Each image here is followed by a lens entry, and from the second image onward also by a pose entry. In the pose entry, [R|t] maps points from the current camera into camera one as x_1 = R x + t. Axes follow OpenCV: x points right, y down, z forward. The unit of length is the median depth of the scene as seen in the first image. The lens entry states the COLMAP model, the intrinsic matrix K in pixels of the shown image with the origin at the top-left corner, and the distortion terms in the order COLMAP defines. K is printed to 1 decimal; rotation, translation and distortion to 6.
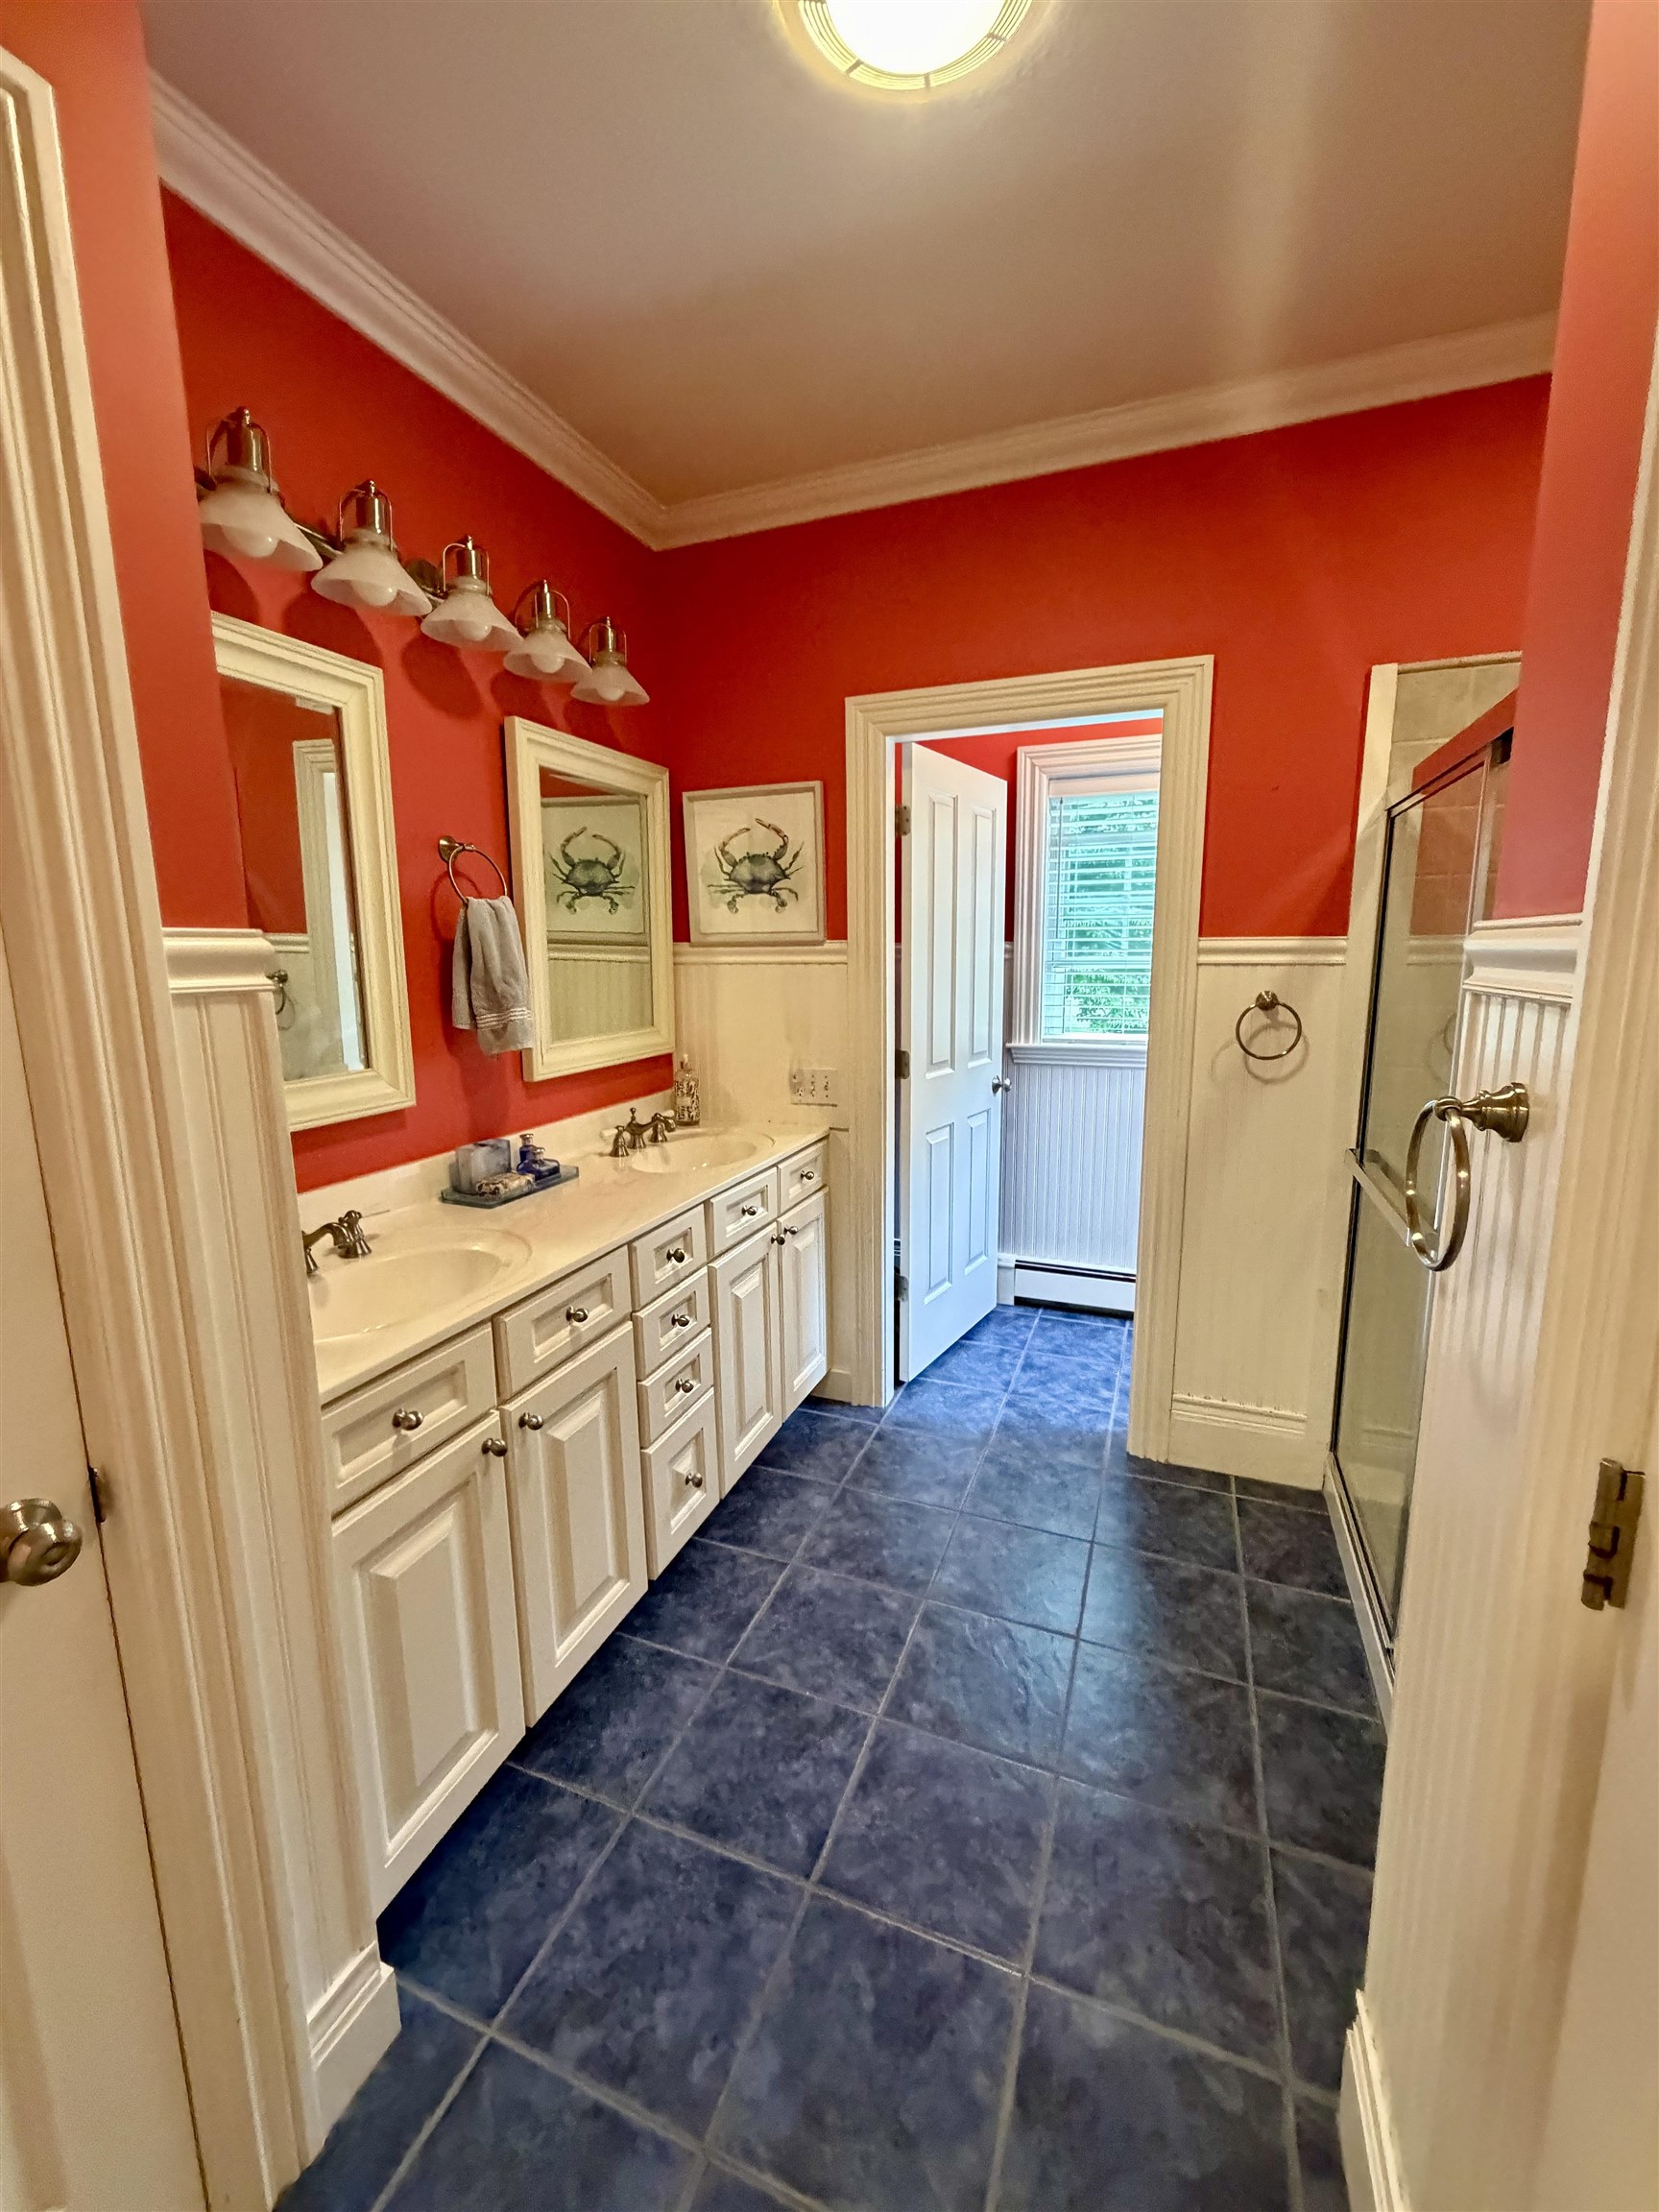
lens RADIAL K [[886.9, 0, 829.4], [0, 886.9, 1101.0], [0, 0, 1]] dist [-0.001088, 0.000198]
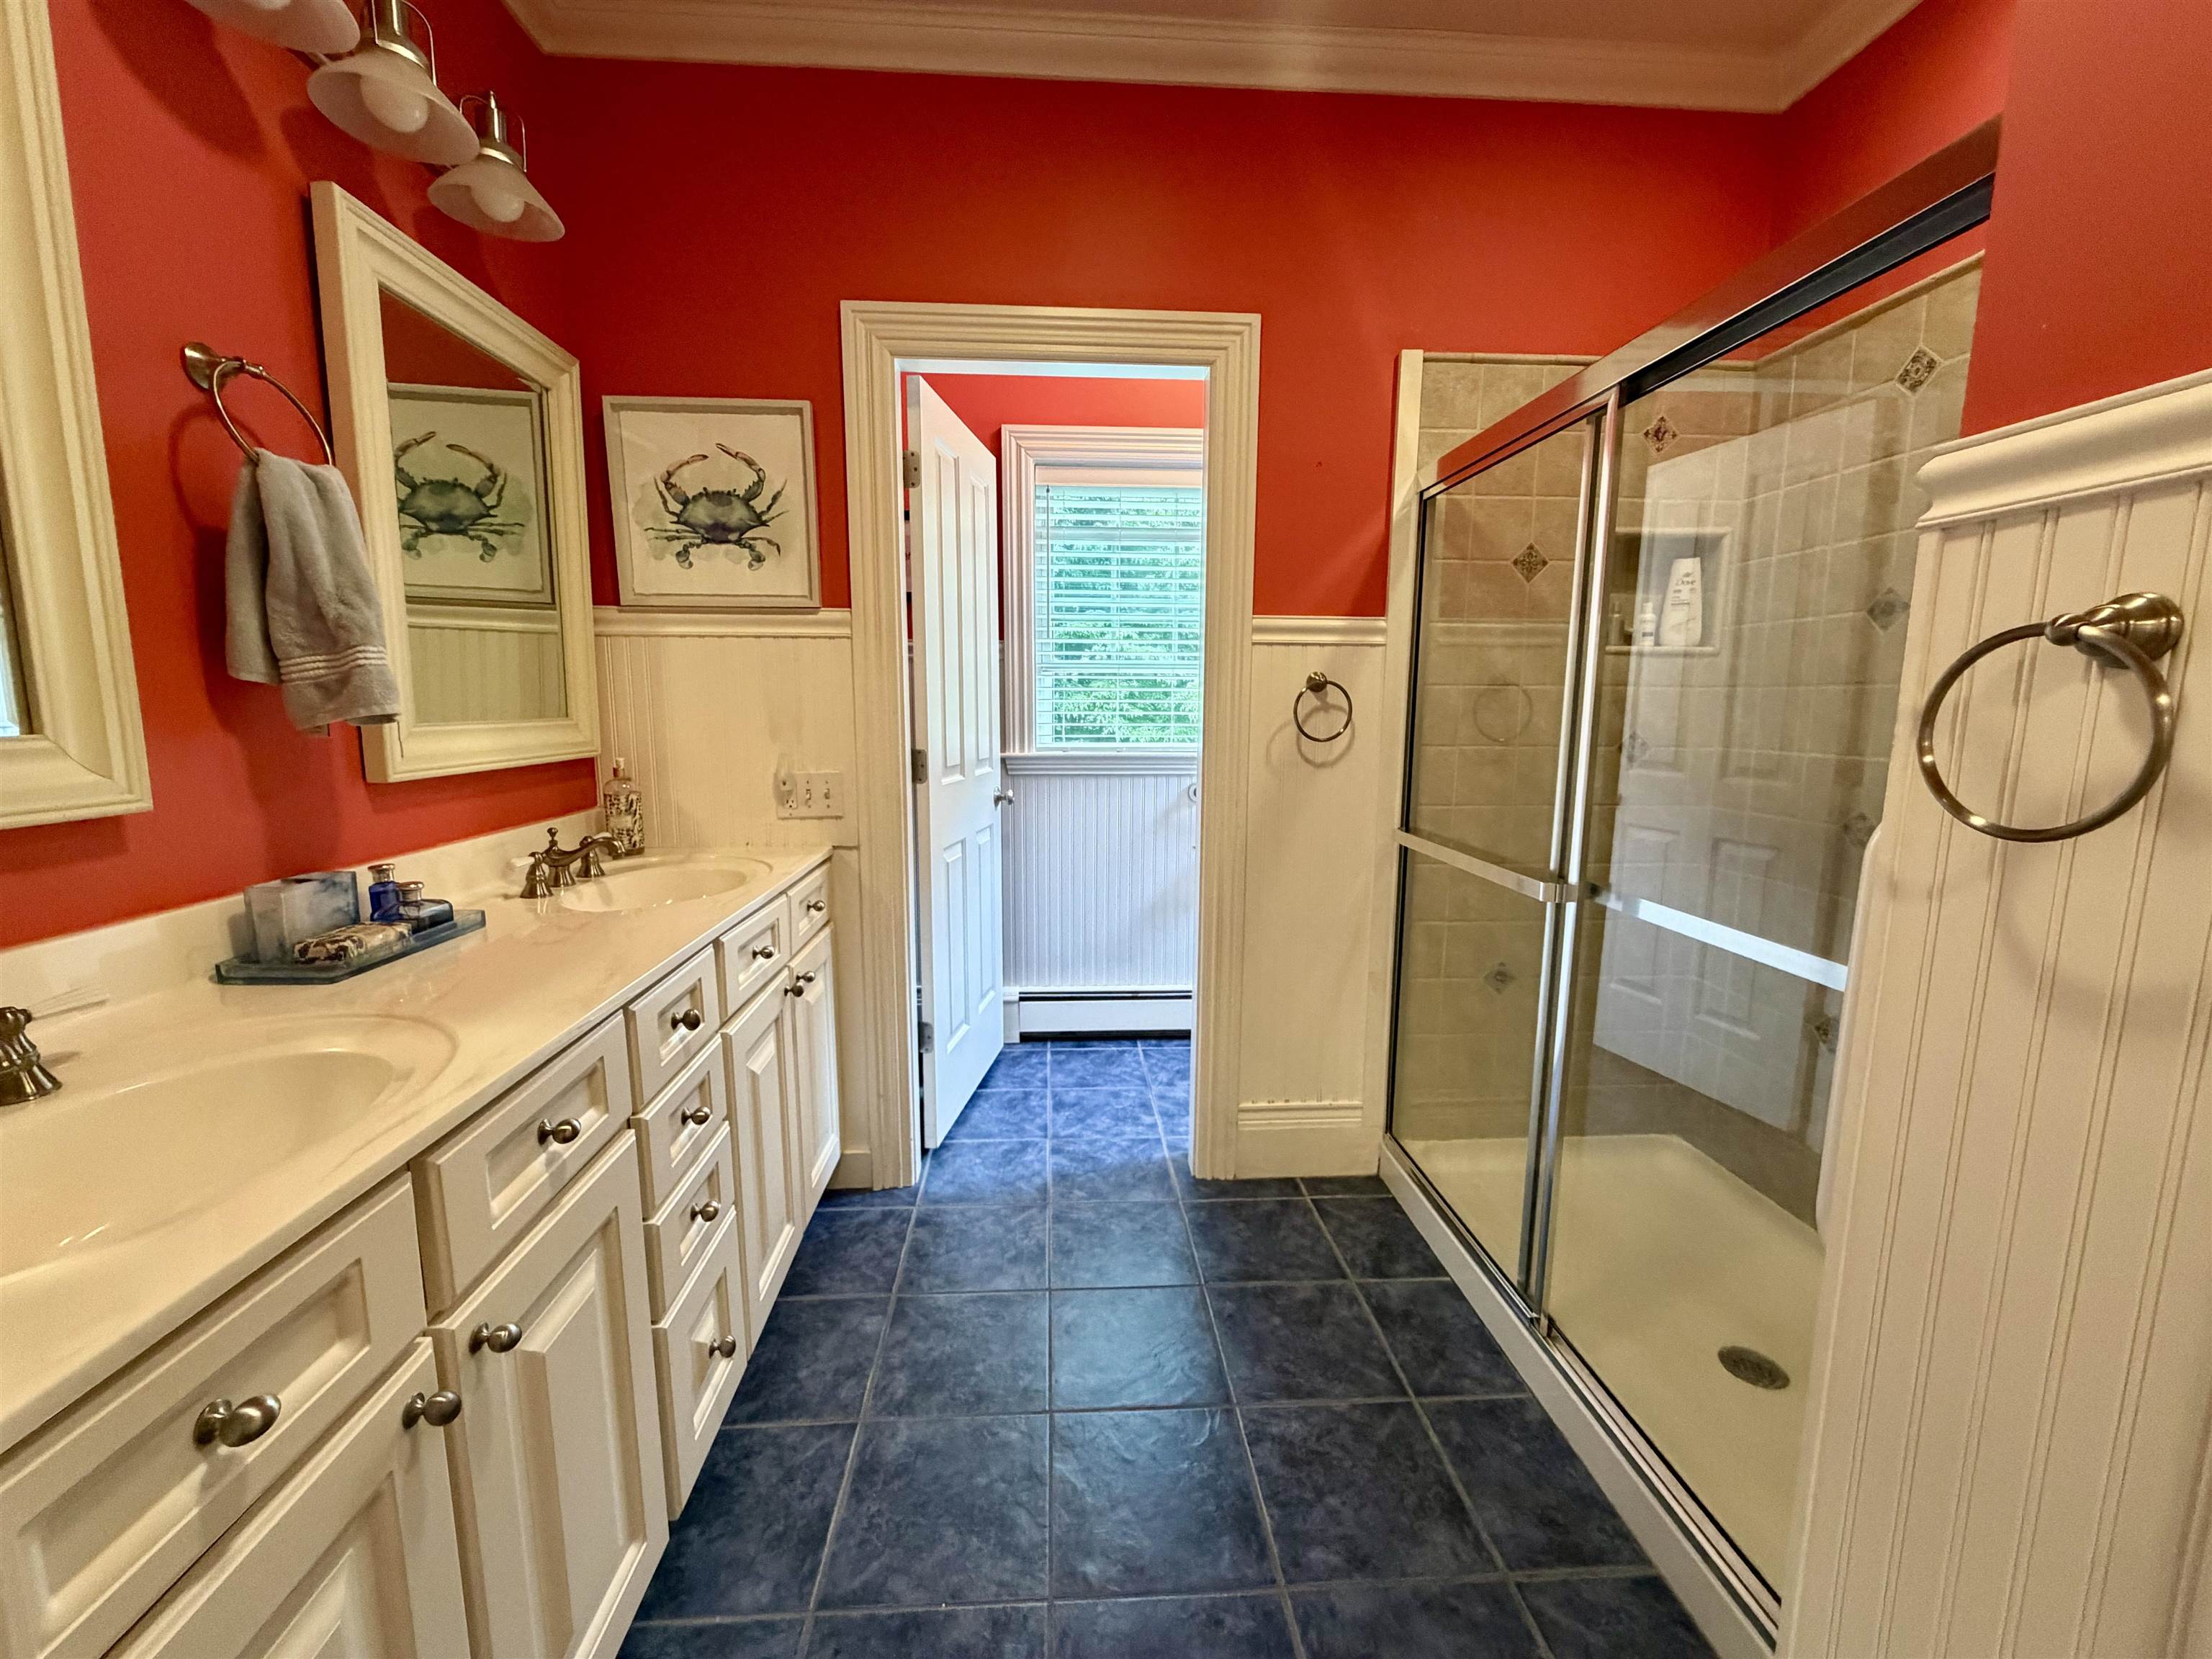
lens RADIAL K [[886.9, 0, 1102.6], [0, 886.9, 830.9], [0, 0, 1]] dist [-0.001088, 0.000198]
pose [[0.906528, -0.046670, 0.419559, -0.139228], [0.057147, 0.998288, -0.012430, 0.049168], [-0.418261, 0.035244, 0.907643, 0.217703]]
